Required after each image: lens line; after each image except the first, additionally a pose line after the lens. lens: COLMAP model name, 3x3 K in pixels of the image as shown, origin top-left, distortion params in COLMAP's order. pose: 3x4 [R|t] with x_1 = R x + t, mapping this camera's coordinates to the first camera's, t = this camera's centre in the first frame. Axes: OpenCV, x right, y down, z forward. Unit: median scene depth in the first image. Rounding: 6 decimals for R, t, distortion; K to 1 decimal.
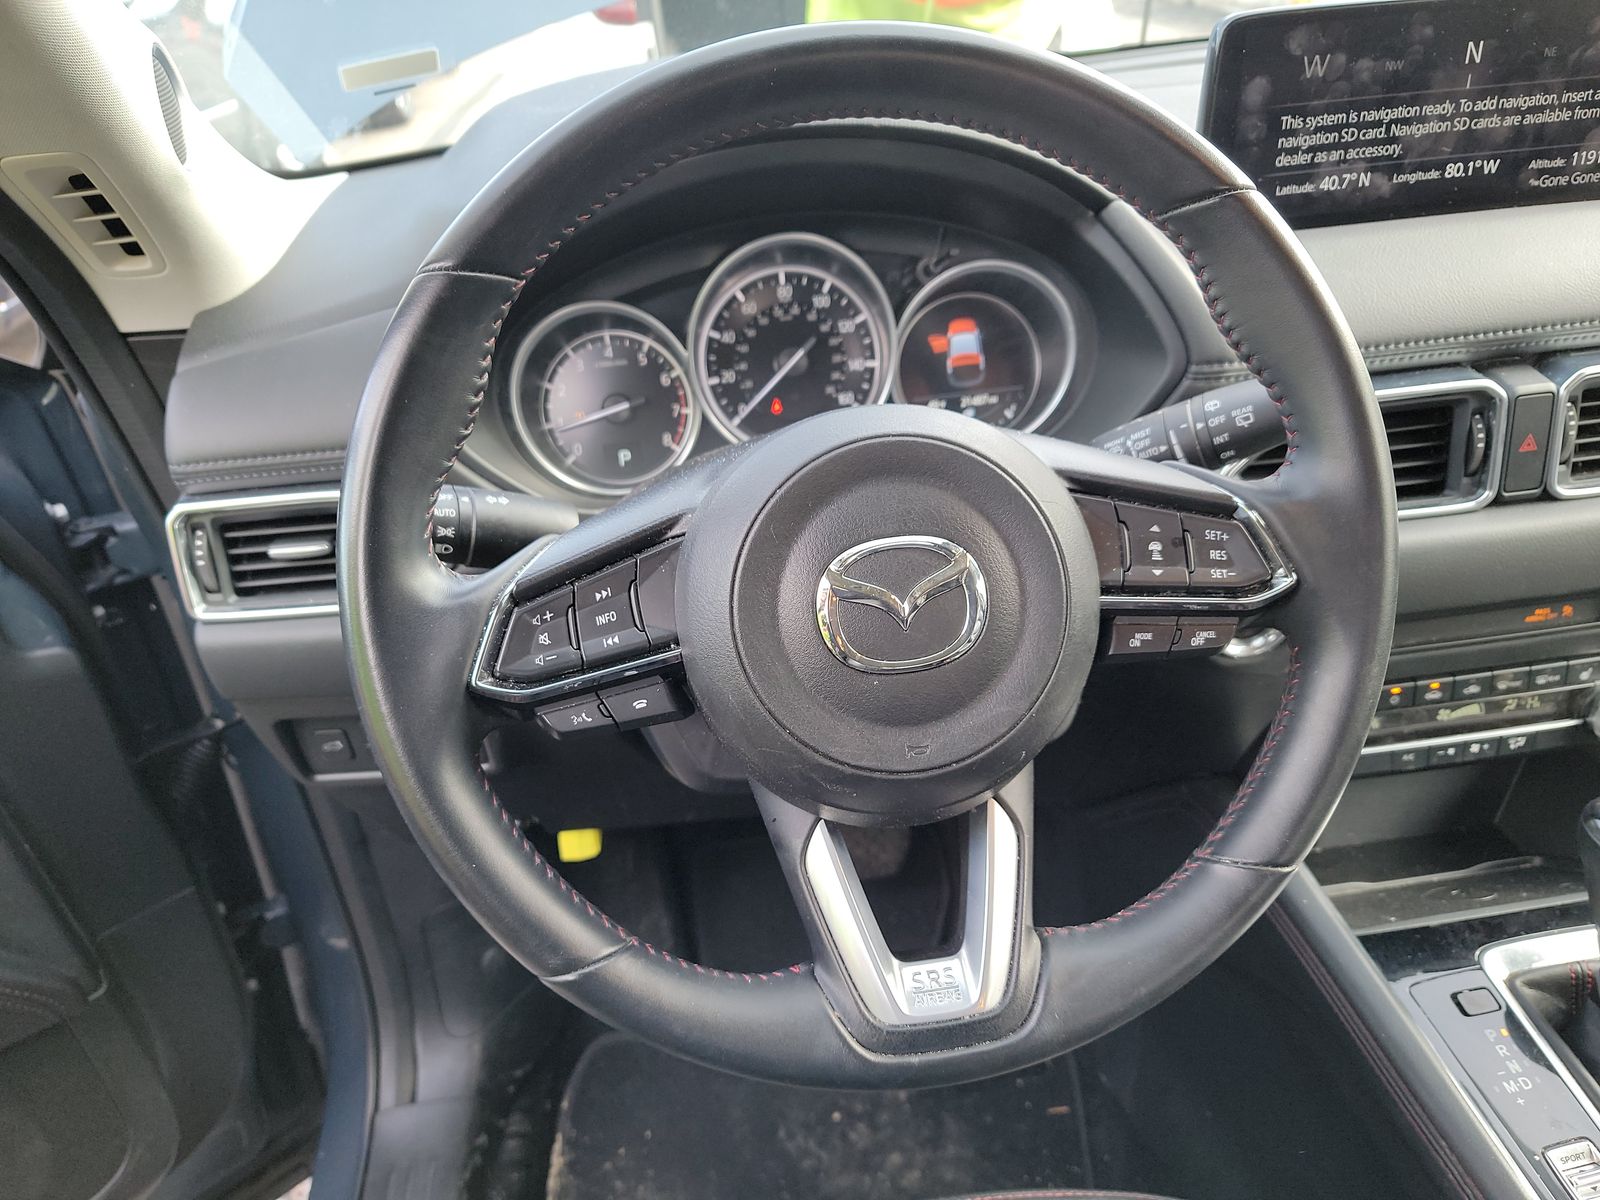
lens RADIAL K [[1117.3, 0, 791.3], [0, 1117.3, 612.5], [0, 0, 1]] dist [0.054325, -0.041387]
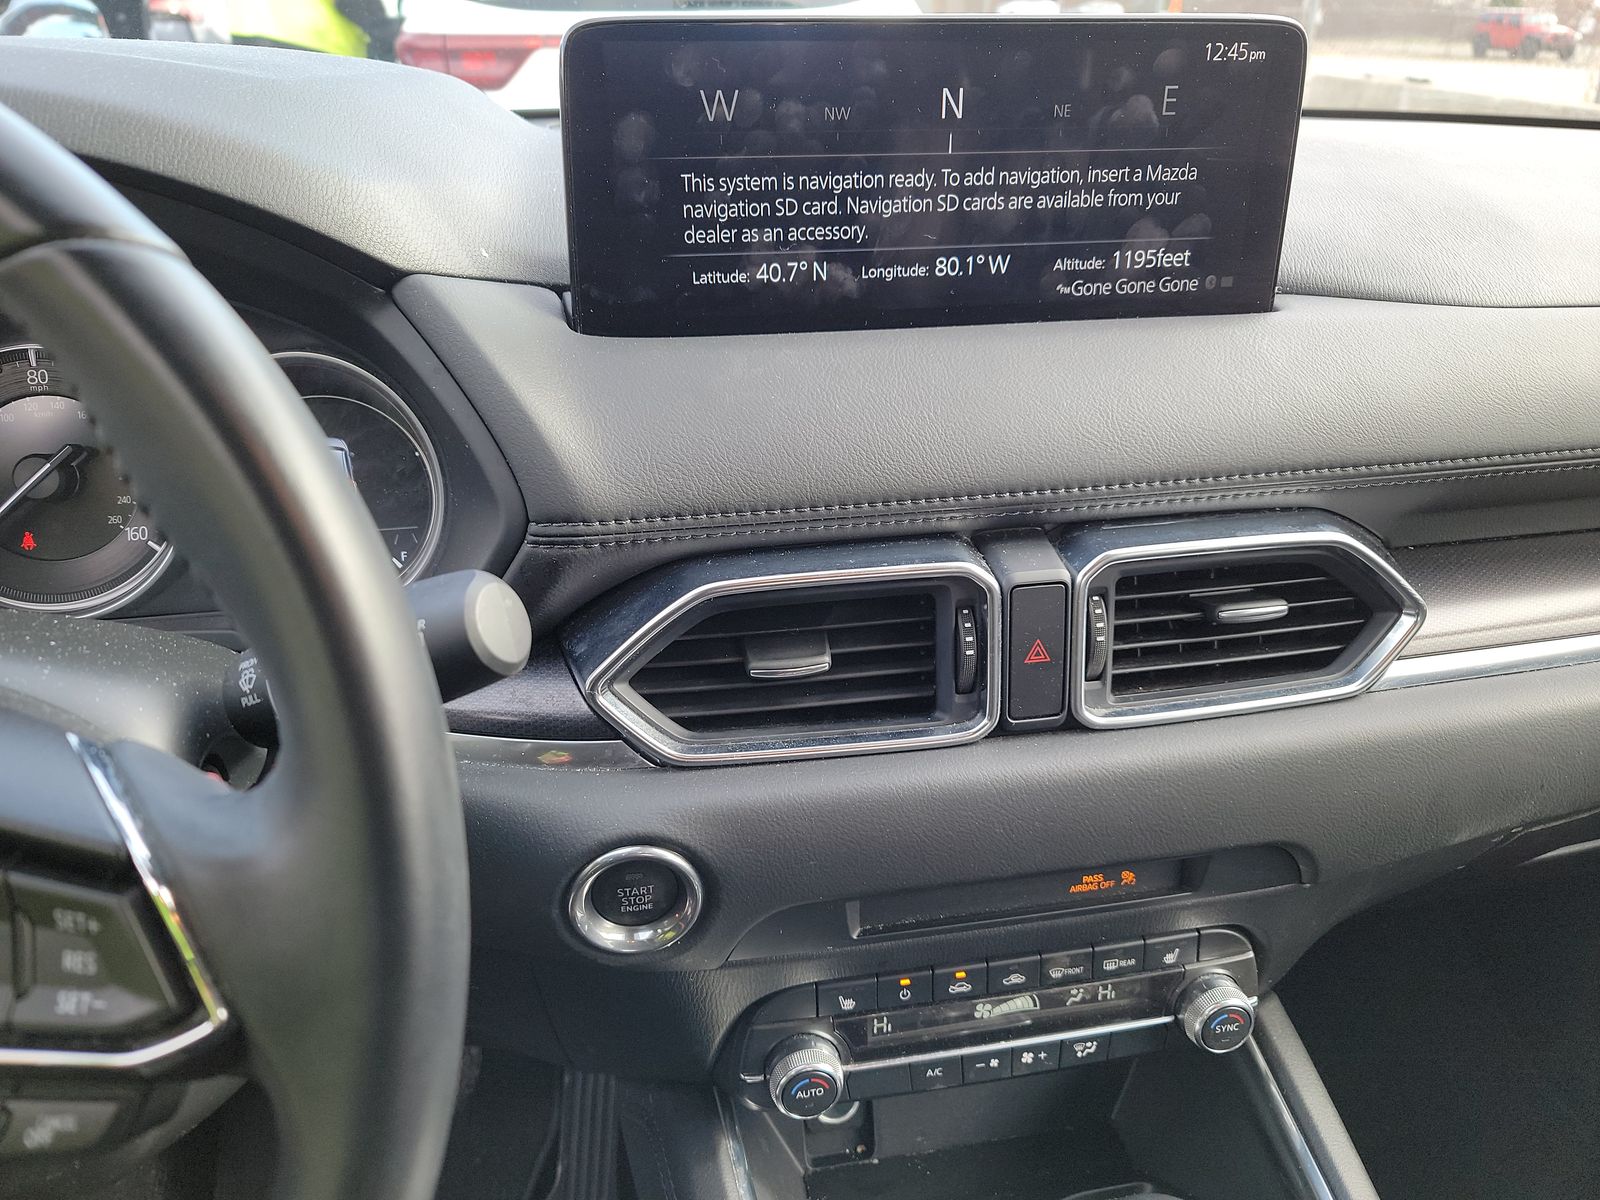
lens RADIAL K [[1117.3, 0, 800.5], [0, 1117.3, 598.5], [0, 0, 1]] dist [0.054325, -0.041387]
pose [[0.996482, 0.033201, 0.076944, 0.443644], [-0.027293, 0.996688, -0.076604, -0.123337], [-0.079232, 0.074234, 0.994088, 0.317882]]
